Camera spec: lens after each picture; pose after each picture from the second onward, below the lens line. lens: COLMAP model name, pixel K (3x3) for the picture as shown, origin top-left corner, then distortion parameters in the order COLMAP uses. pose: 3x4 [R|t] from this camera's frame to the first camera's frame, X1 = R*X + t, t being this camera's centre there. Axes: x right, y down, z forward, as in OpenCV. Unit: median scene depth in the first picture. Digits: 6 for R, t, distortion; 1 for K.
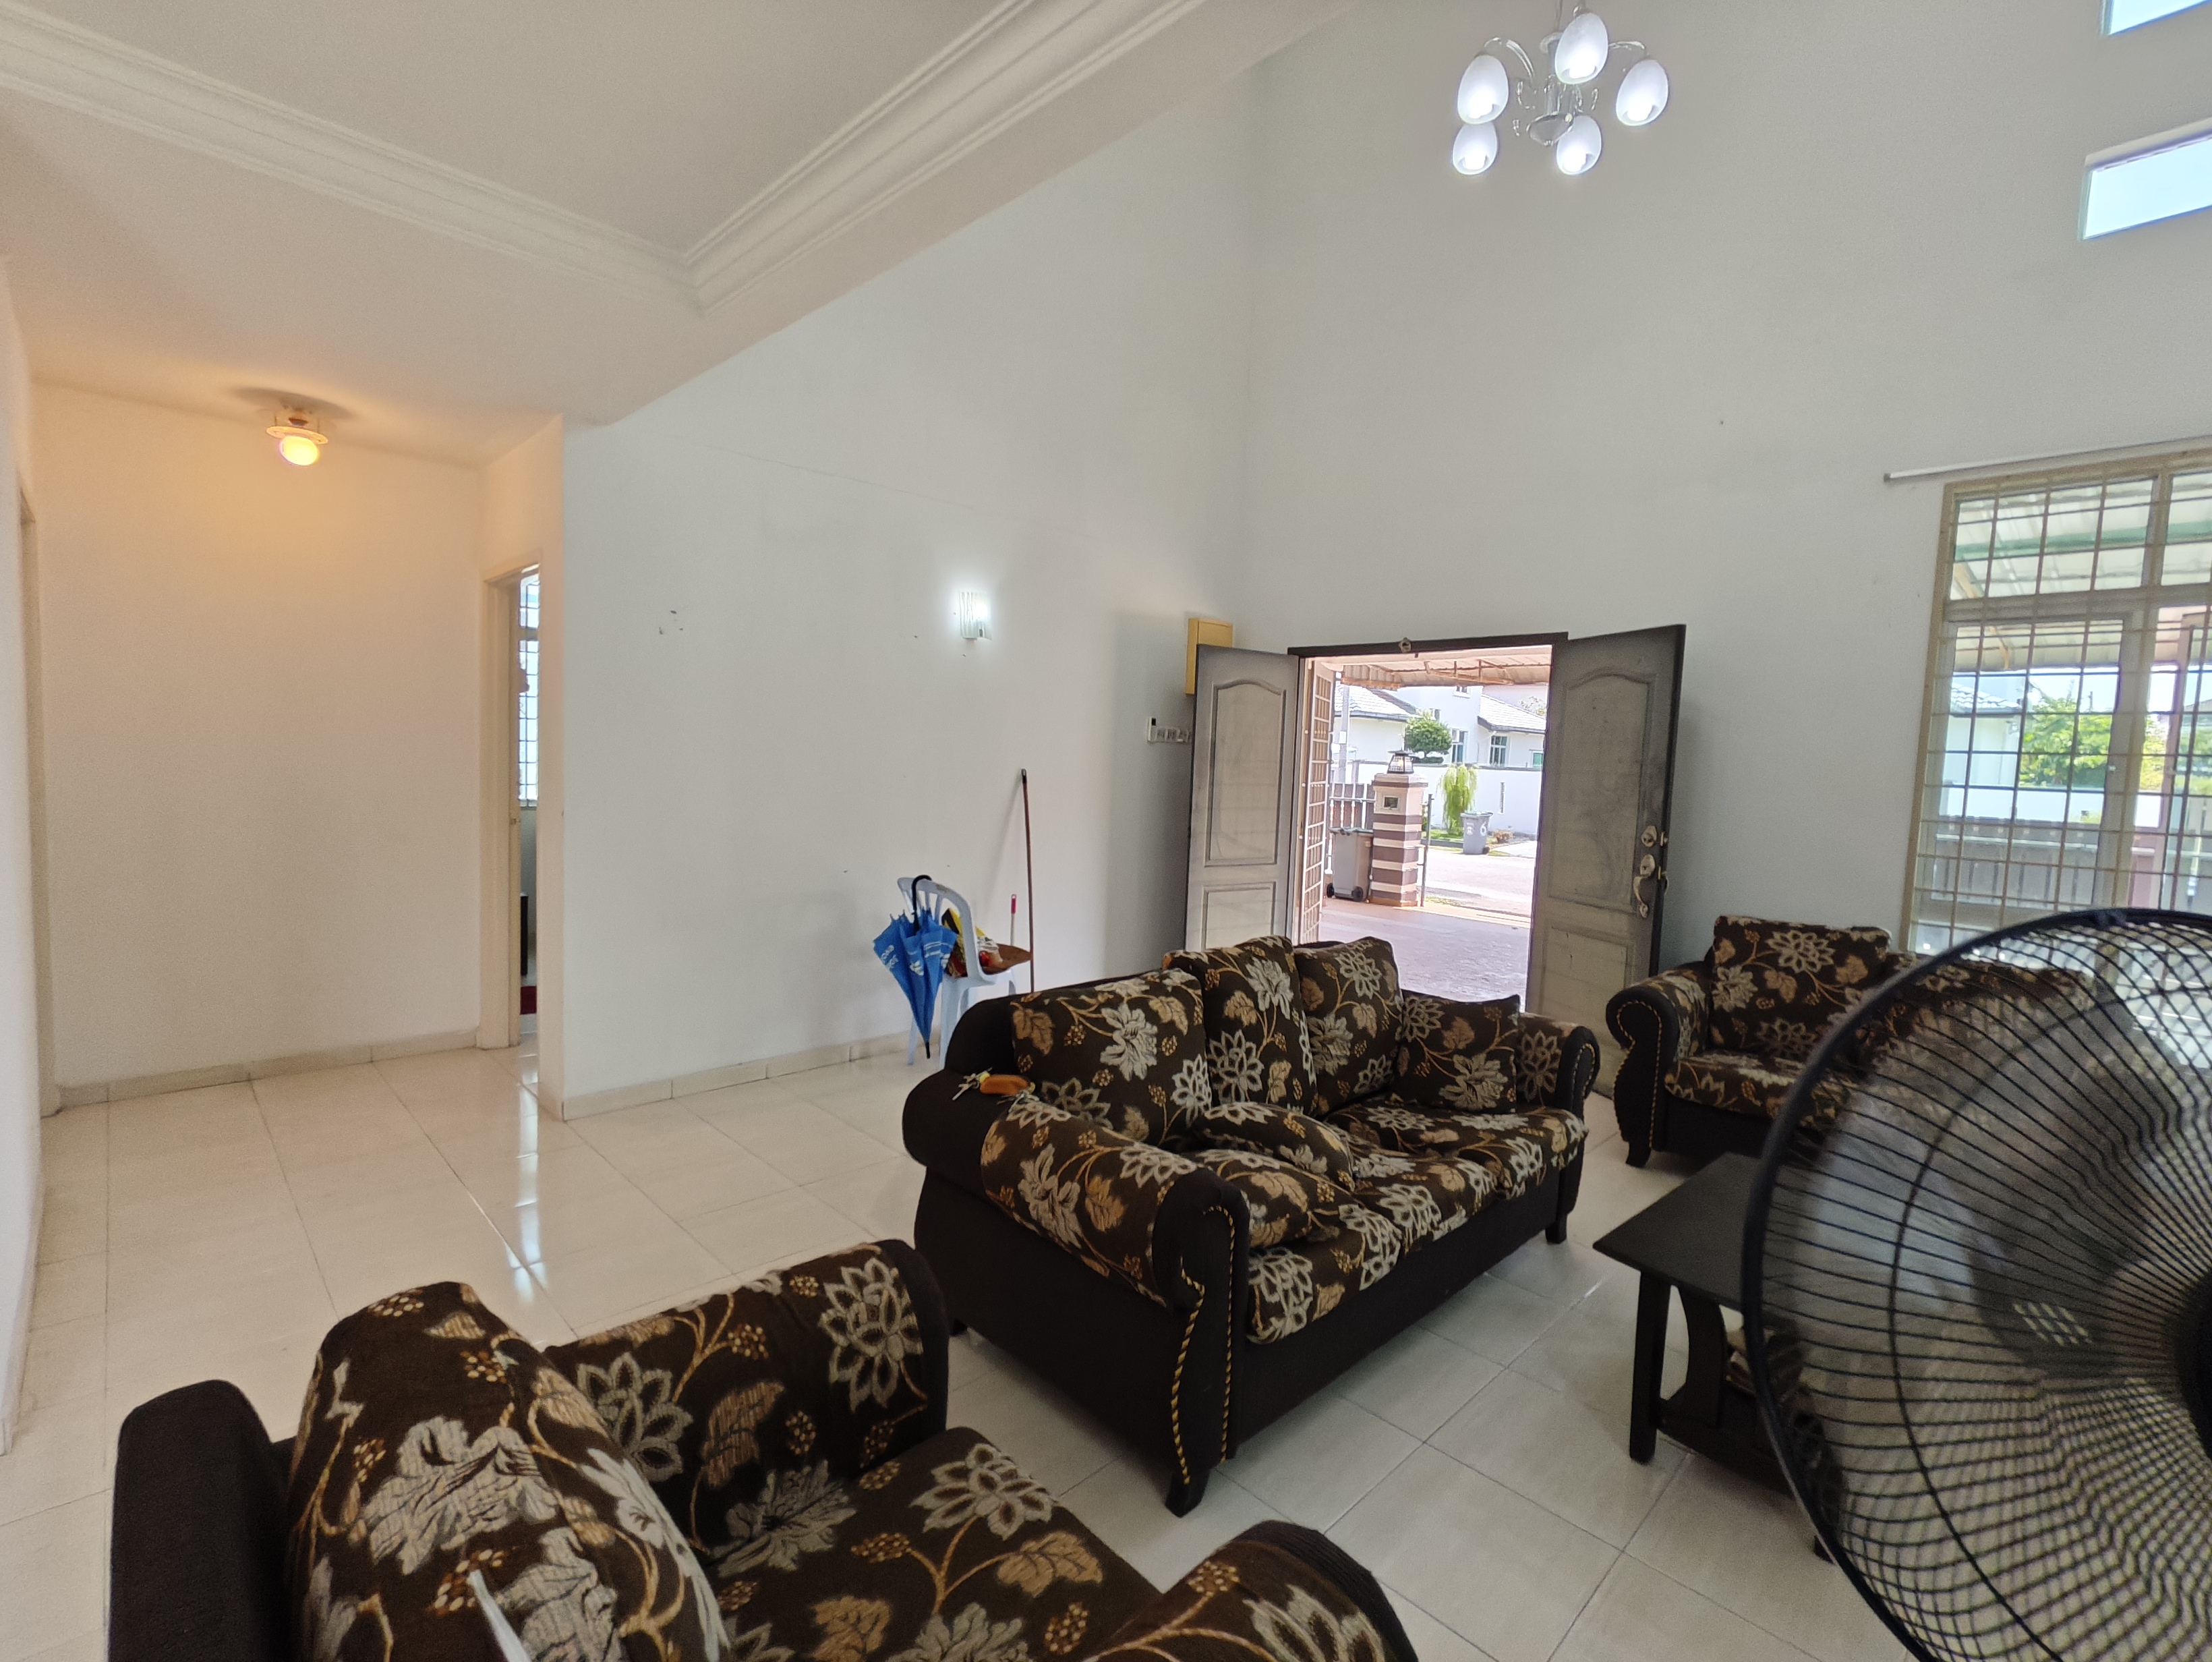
lens RADIAL K [[1010.8, 0, 1107.1], [0, 1010.8, 837.9], [0, 0, 1]] dist [0.009707, 0.001373]
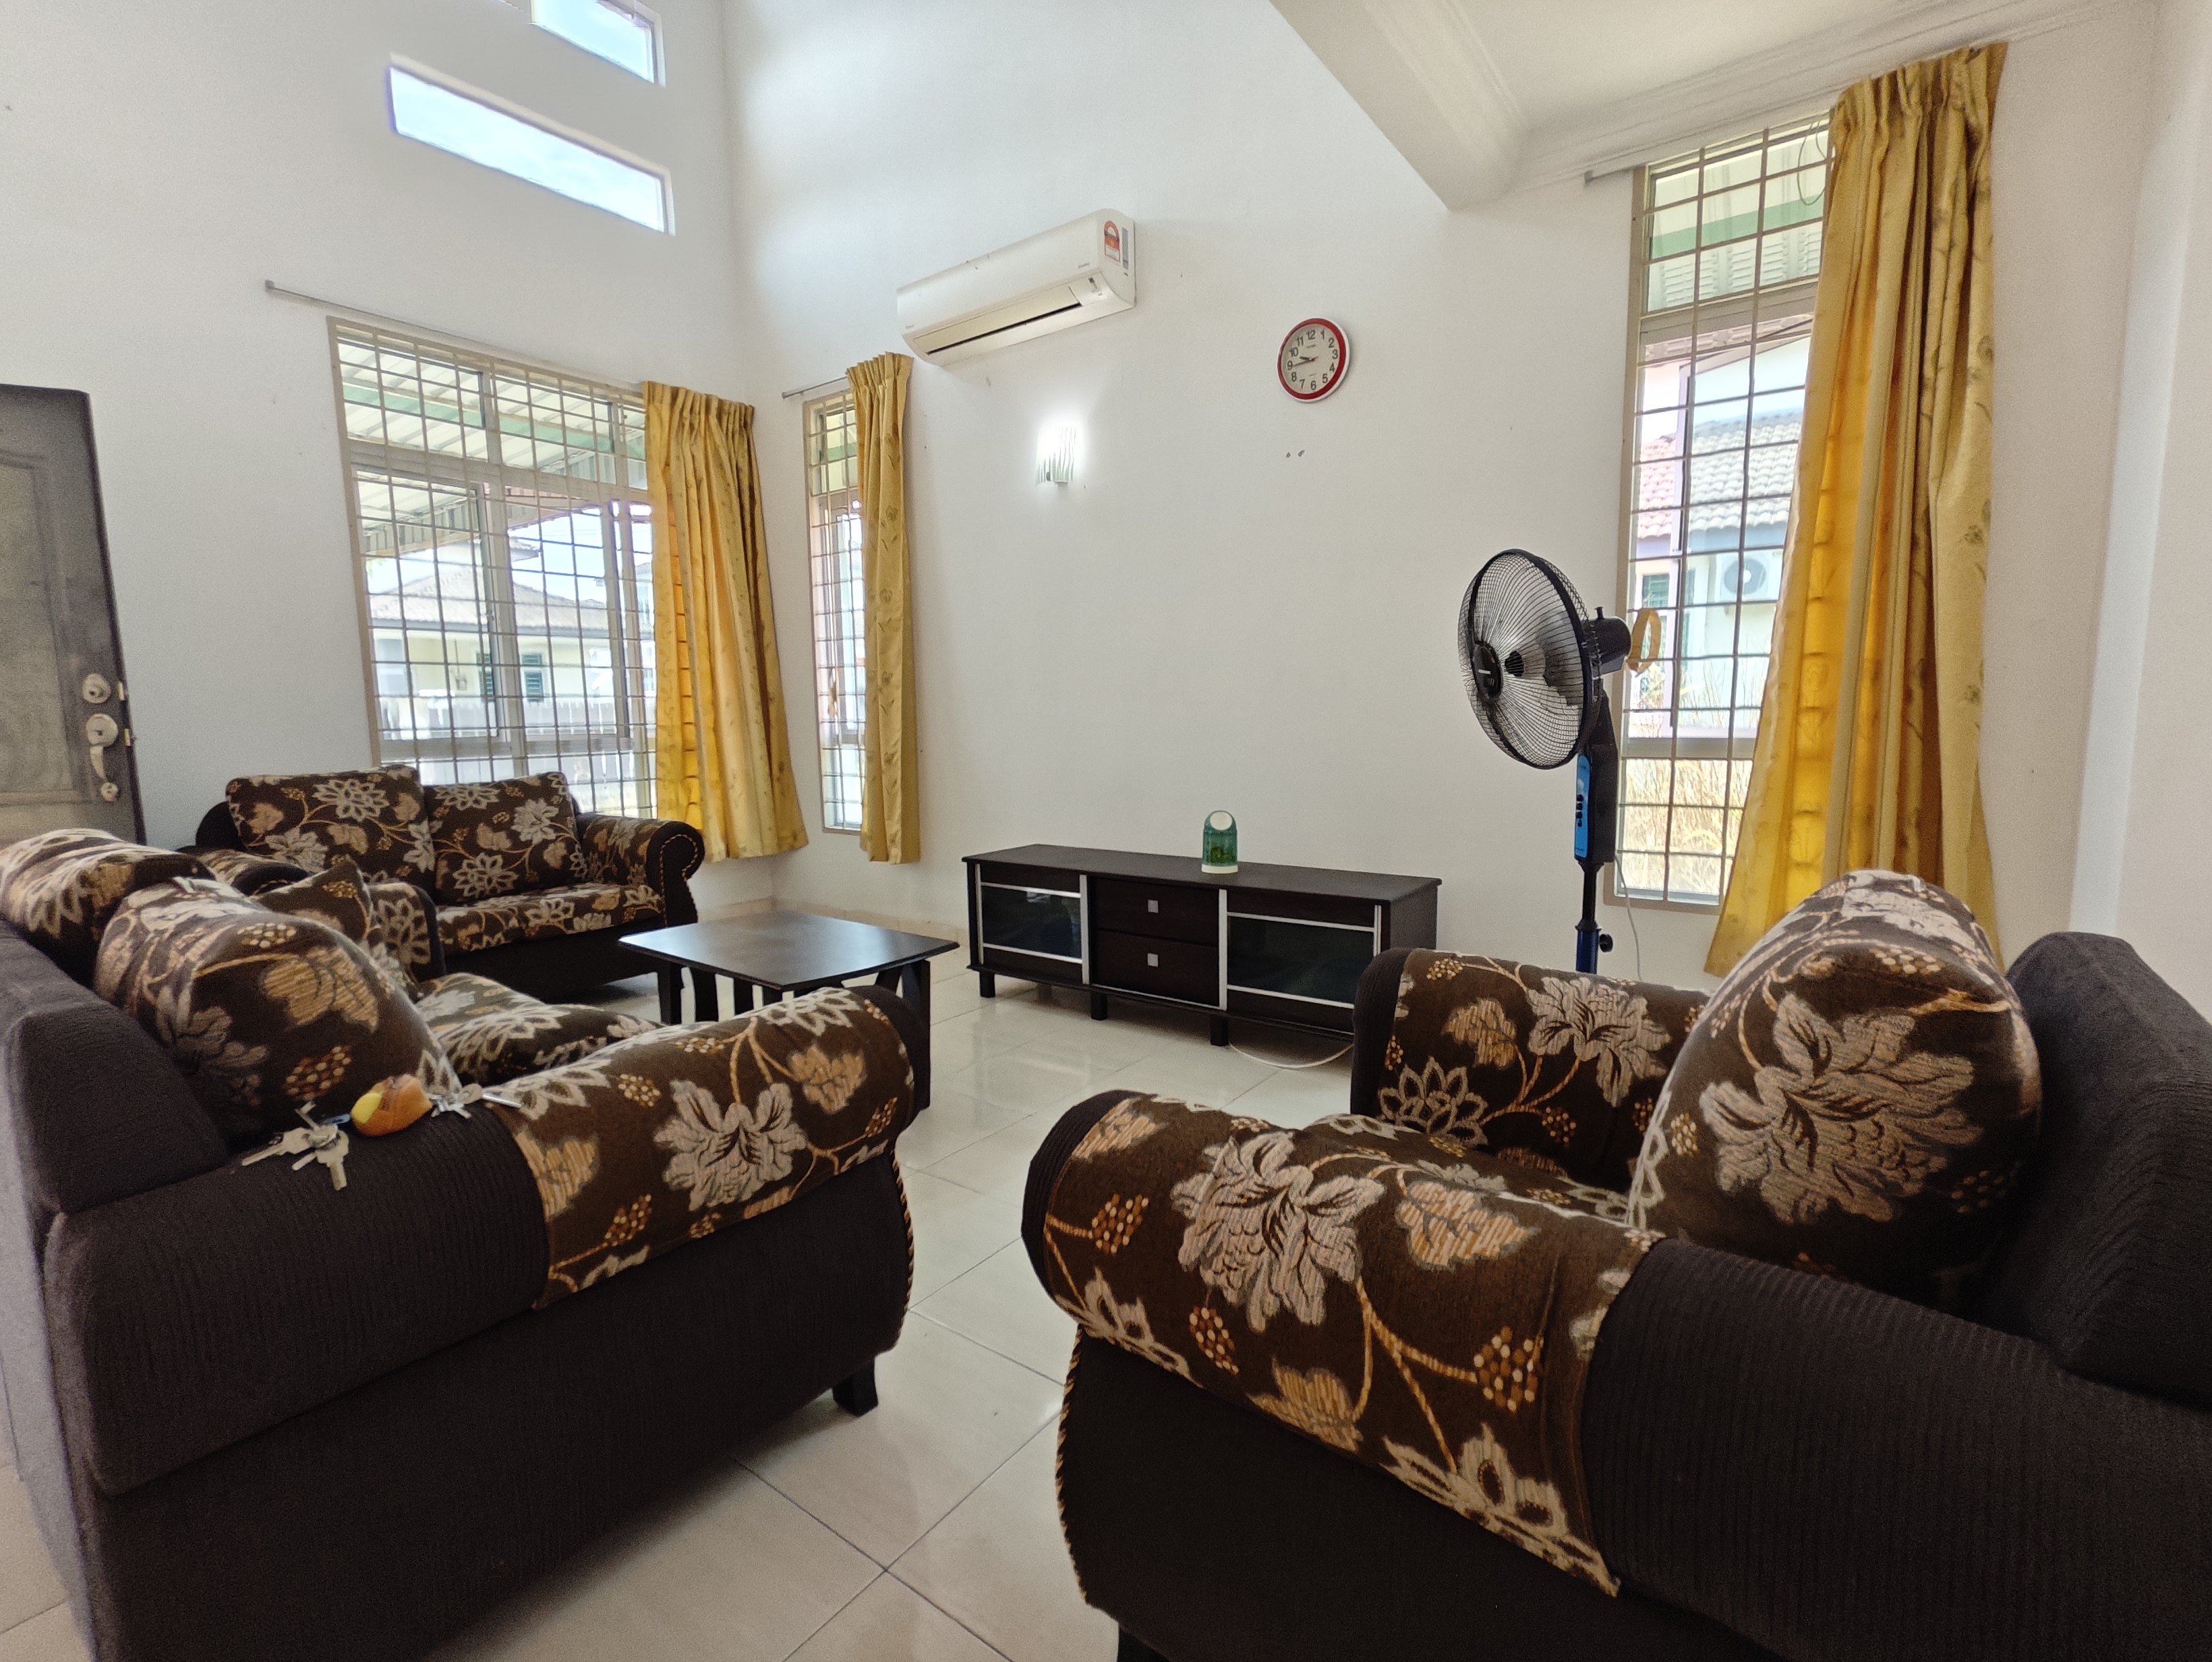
lens RADIAL K [[1010.8, 0, 1100.6], [0, 1010.8, 816.0], [0, 0, 1]] dist [0.009707, 0.001373]
pose [[-0.160637, -0.142690, 0.976645, -0.316393], [0.090620, 0.983184, 0.158550, 0.038903], [-0.982845, 0.113973, -0.145005, 0.436897]]
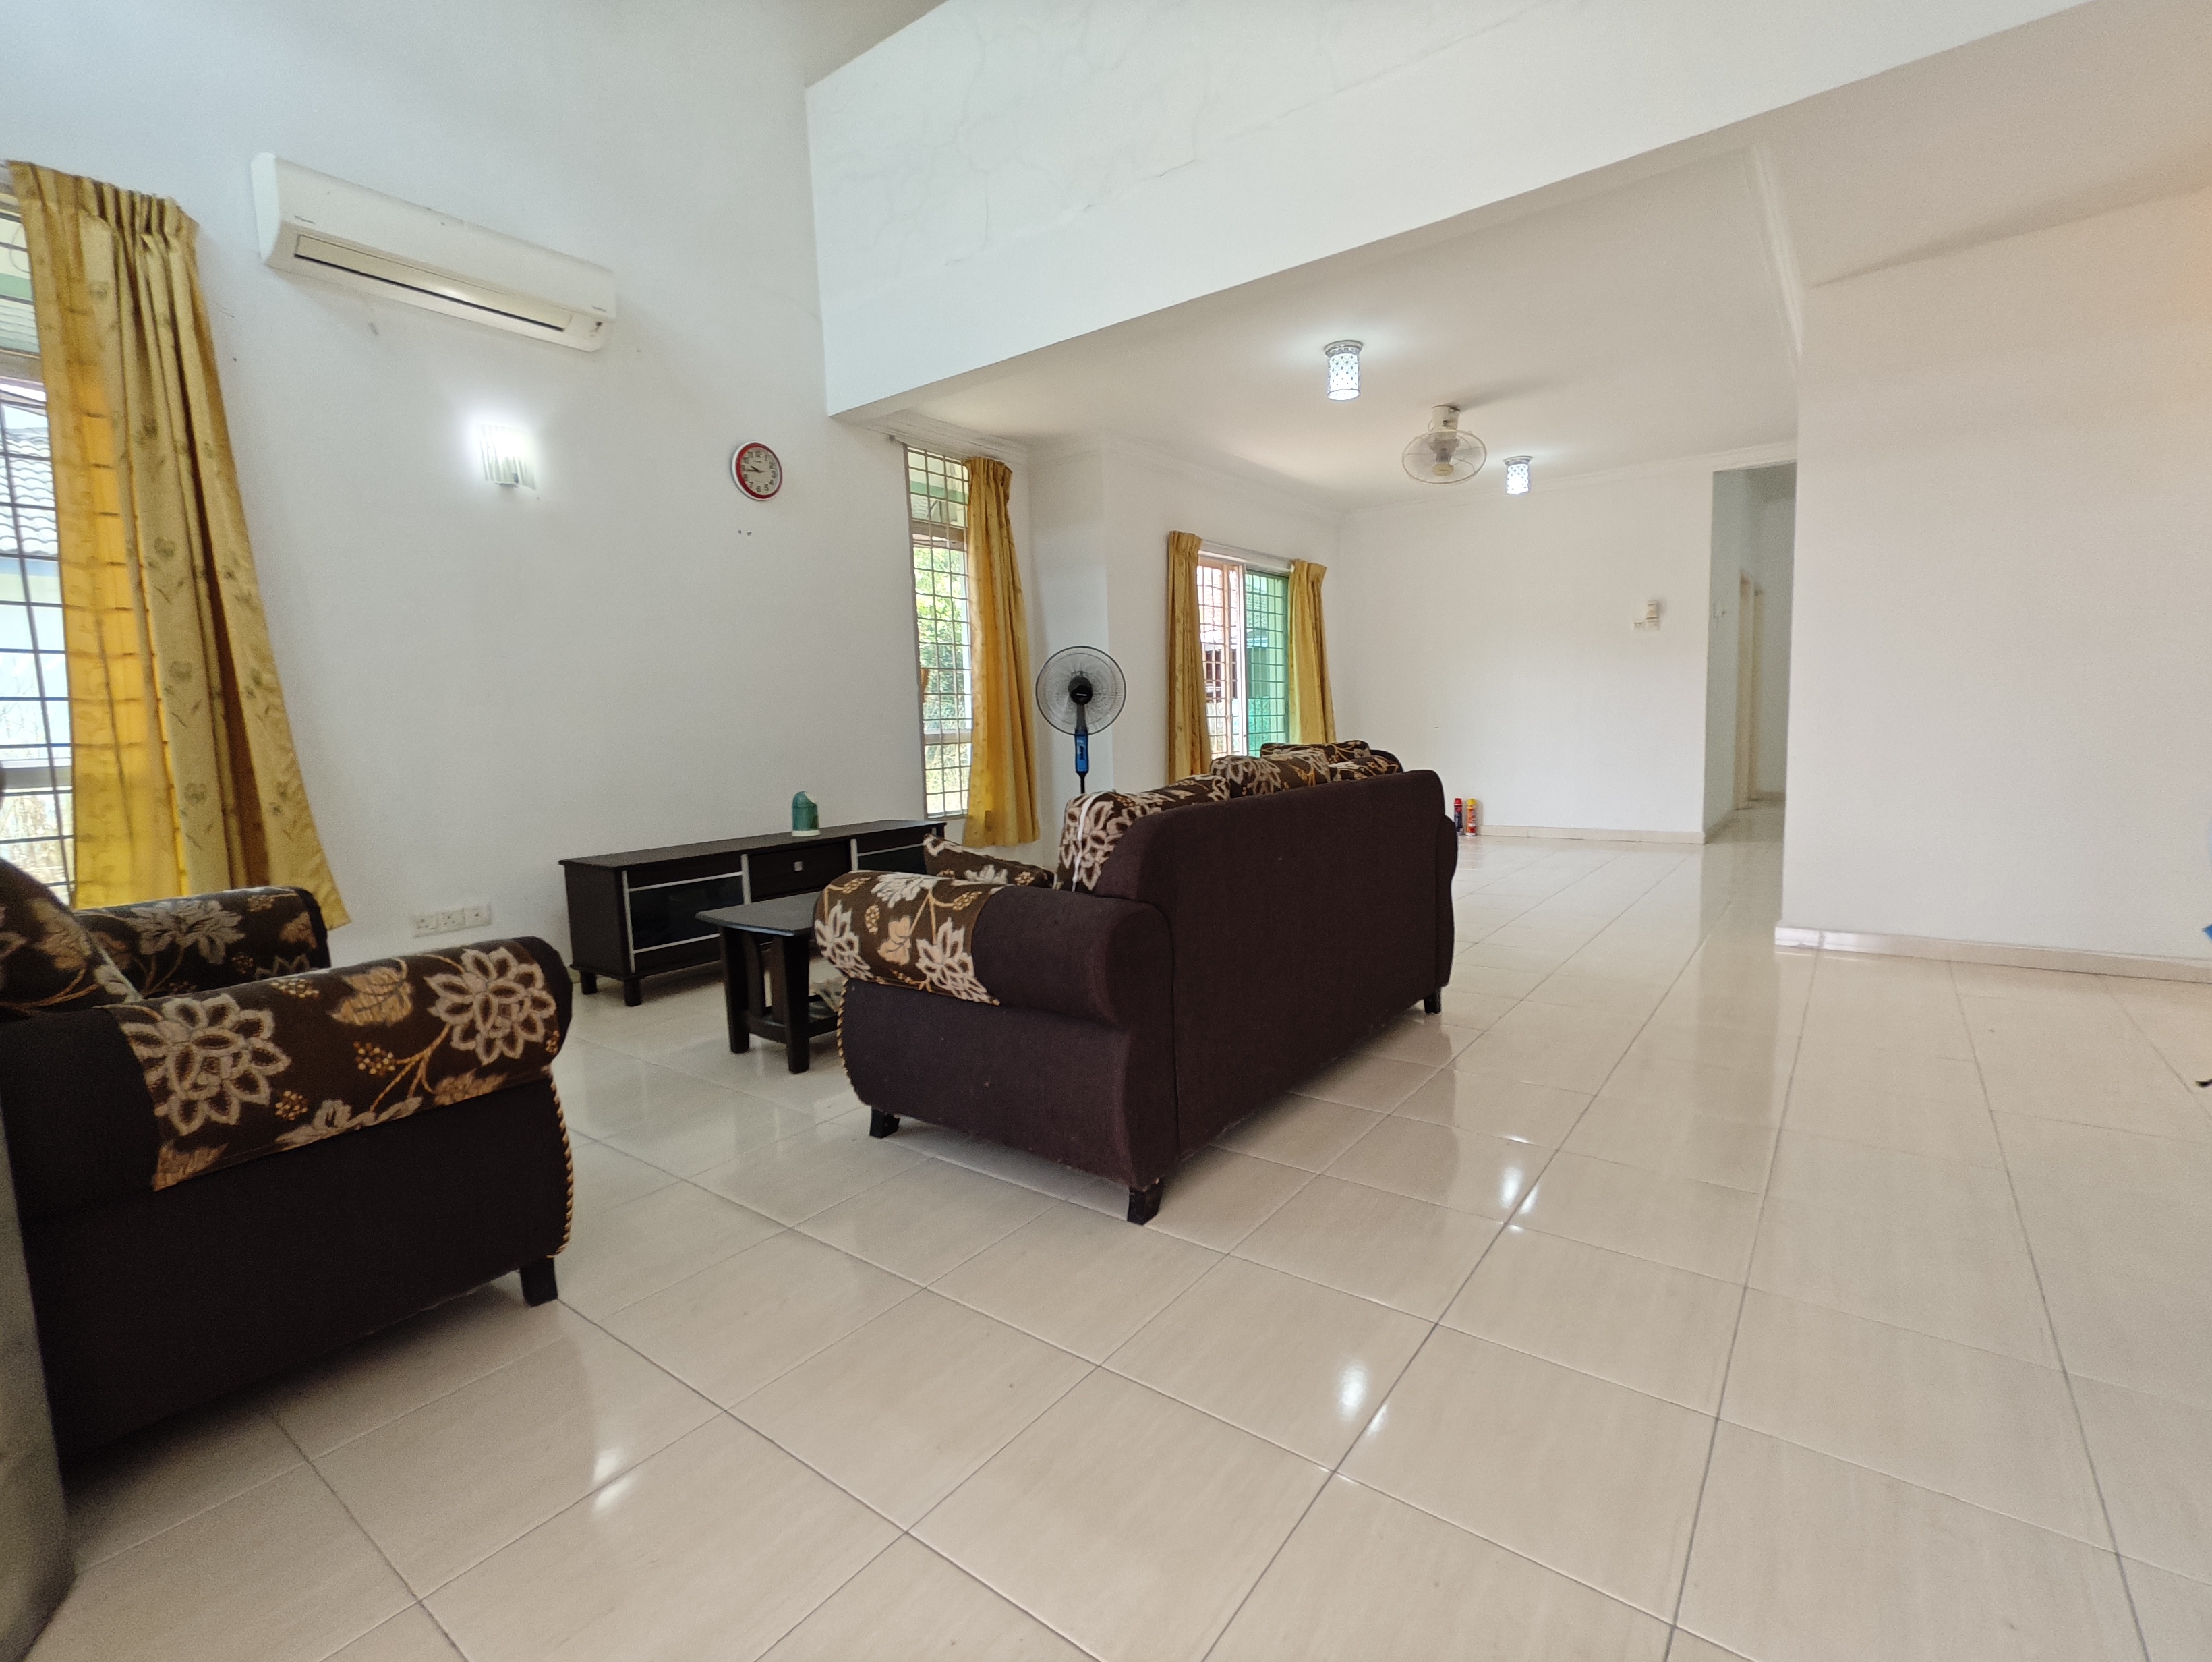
lens RADIAL K [[1010.8, 0, 1104.6], [0, 1010.8, 839.1], [0, 0, 1]] dist [0.009707, 0.001373]
pose [[-0.989969, 0.009922, -0.140939, 0.283382], [-0.017145, 0.981724, 0.189535, 0.006900], [0.140244, 0.190050, -0.971706, 1.355126]]
